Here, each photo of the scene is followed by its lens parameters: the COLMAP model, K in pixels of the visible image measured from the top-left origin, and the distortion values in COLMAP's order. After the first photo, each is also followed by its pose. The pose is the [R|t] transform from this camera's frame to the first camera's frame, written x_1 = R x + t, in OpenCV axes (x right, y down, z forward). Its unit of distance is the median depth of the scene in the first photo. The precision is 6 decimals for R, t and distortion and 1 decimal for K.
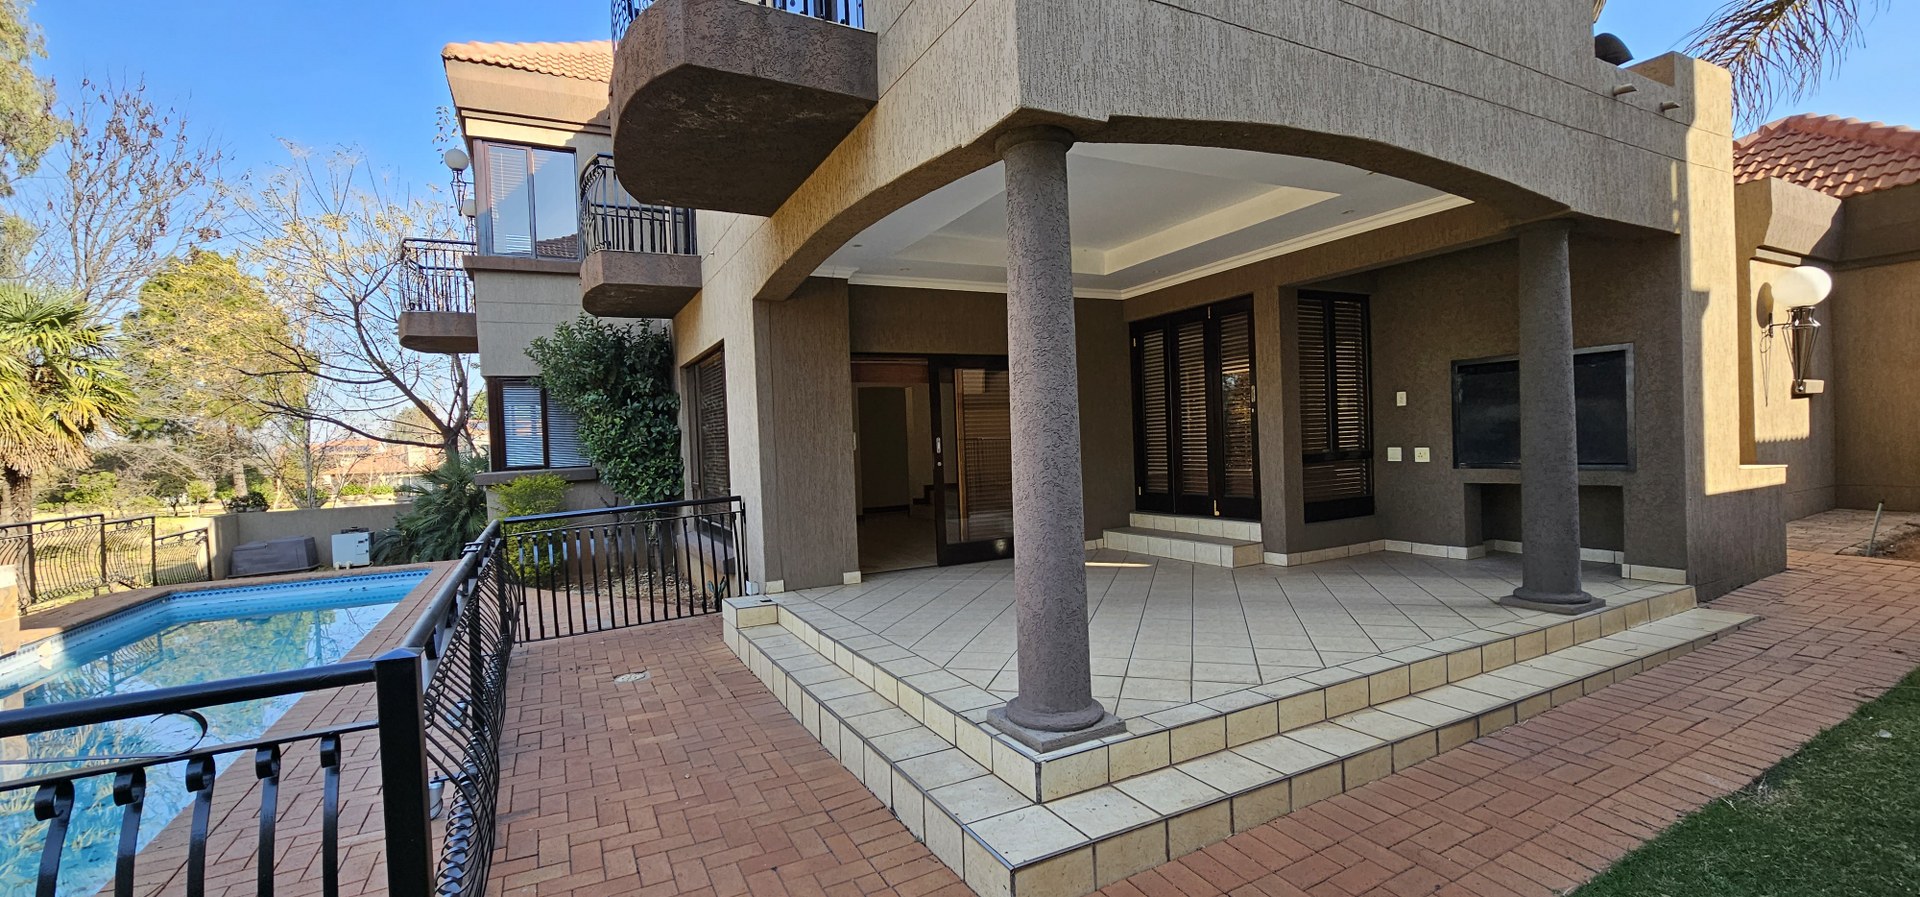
lens RADIAL K [[772.4, 0, 944.2], [0, 772.4, 457.5], [0, 0, 1]] dist [-0.001550, 0.000293]
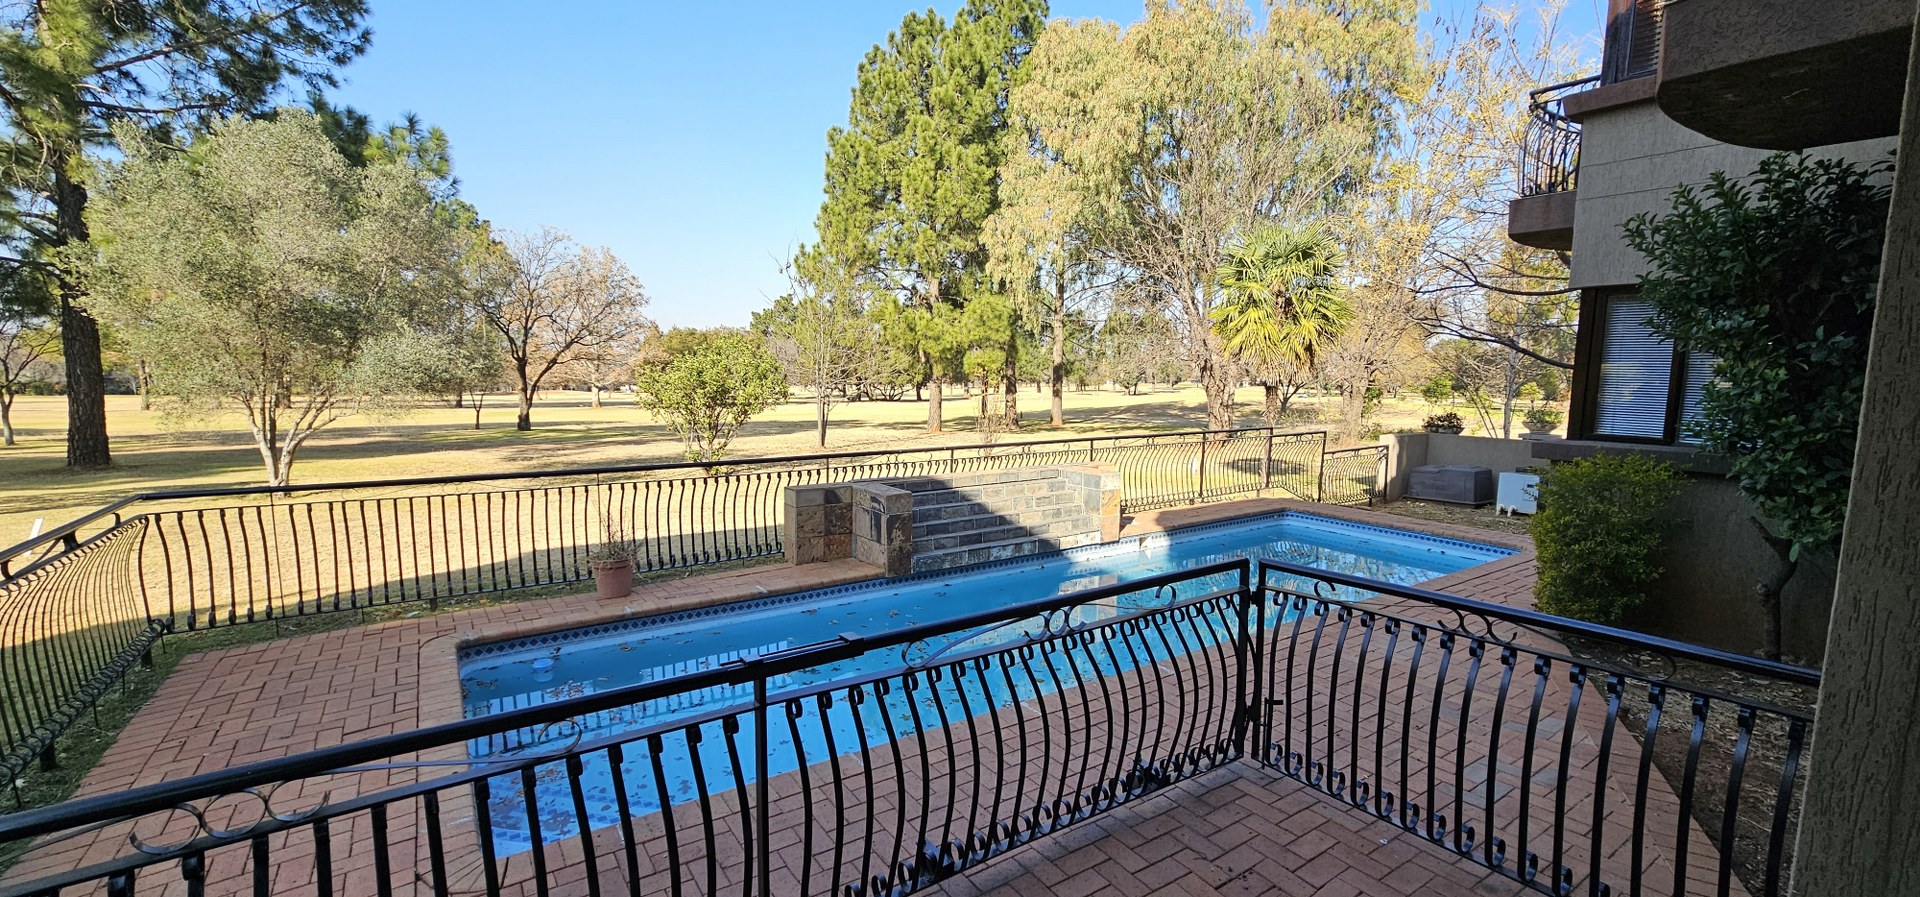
lens RADIAL K [[772.4, 0, 953.1], [0, 772.4, 456.7], [0, 0, 1]] dist [-0.001550, 0.000293]
pose [[0.110572, 0.161001, -0.980741, -0.008644], [-0.036122, 0.986791, 0.157921, -0.071342], [0.993211, 0.017965, 0.114927, 0.594195]]
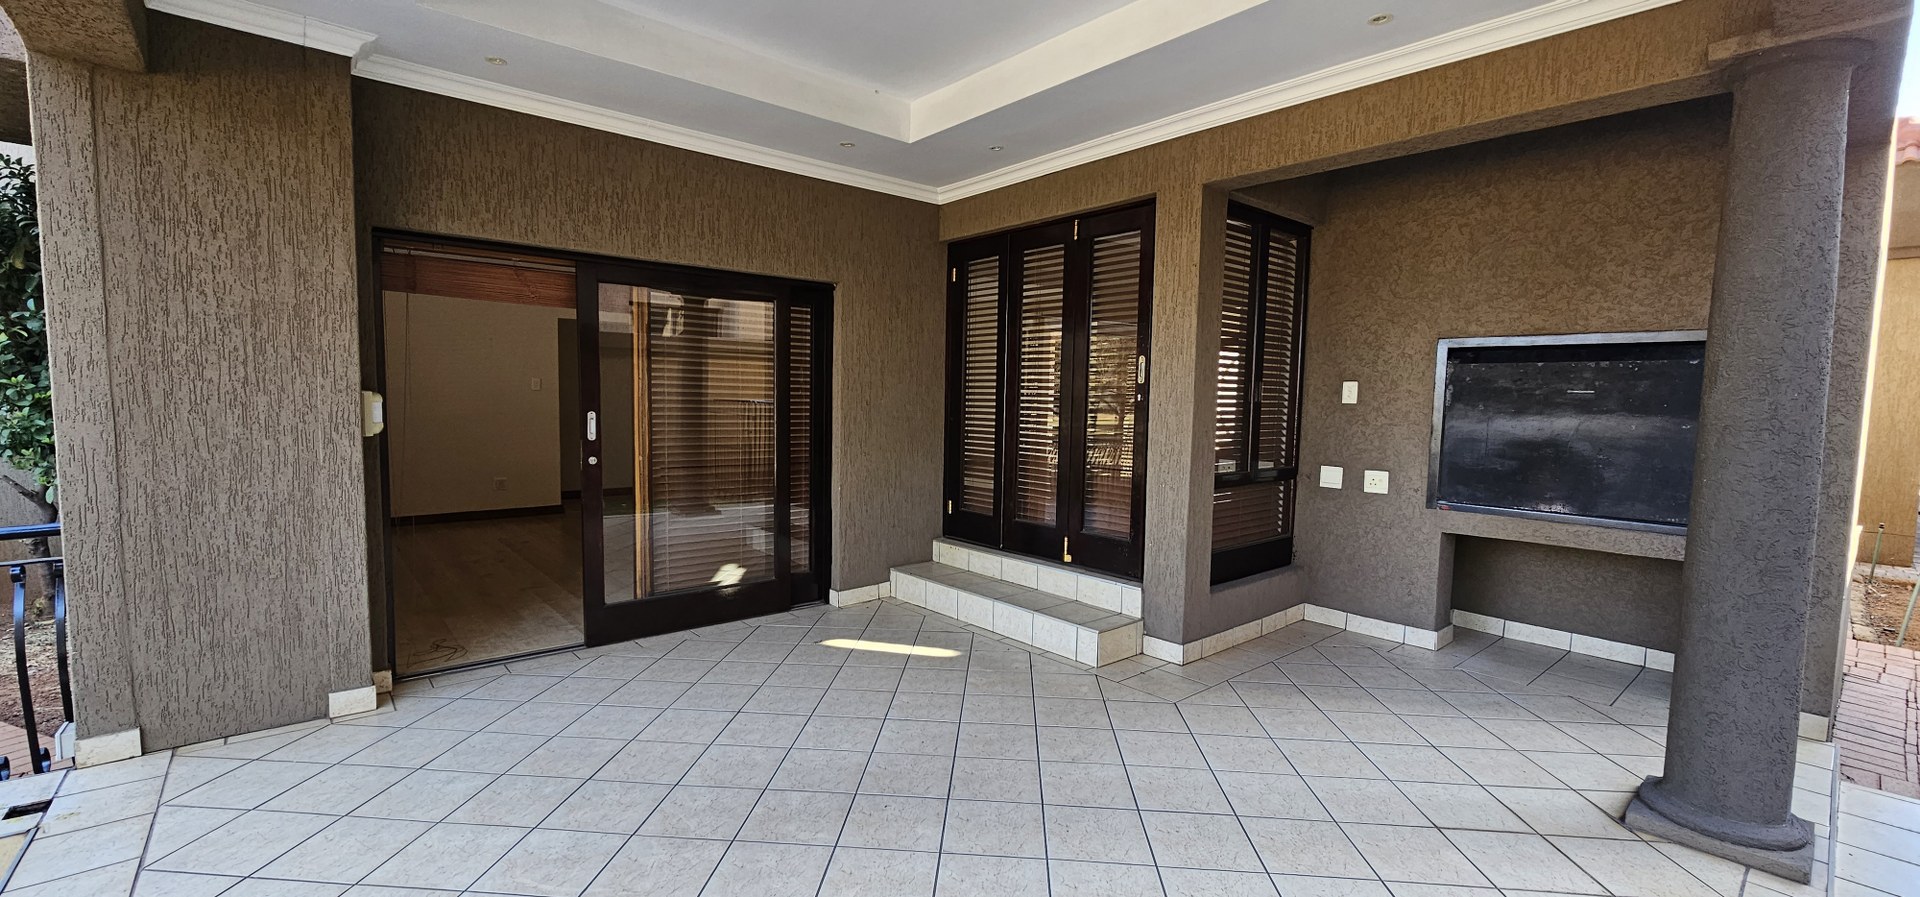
lens RADIAL K [[772.4, 0, 947.2], [0, 772.4, 452.2], [0, 0, 1]] dist [-0.001550, 0.000293]
pose [[0.970911, 0.041163, 0.235875, 0.114298], [-0.053045, 0.997611, 0.044250, -0.036669], [-0.233490, -0.055475, 0.970775, 0.444752]]
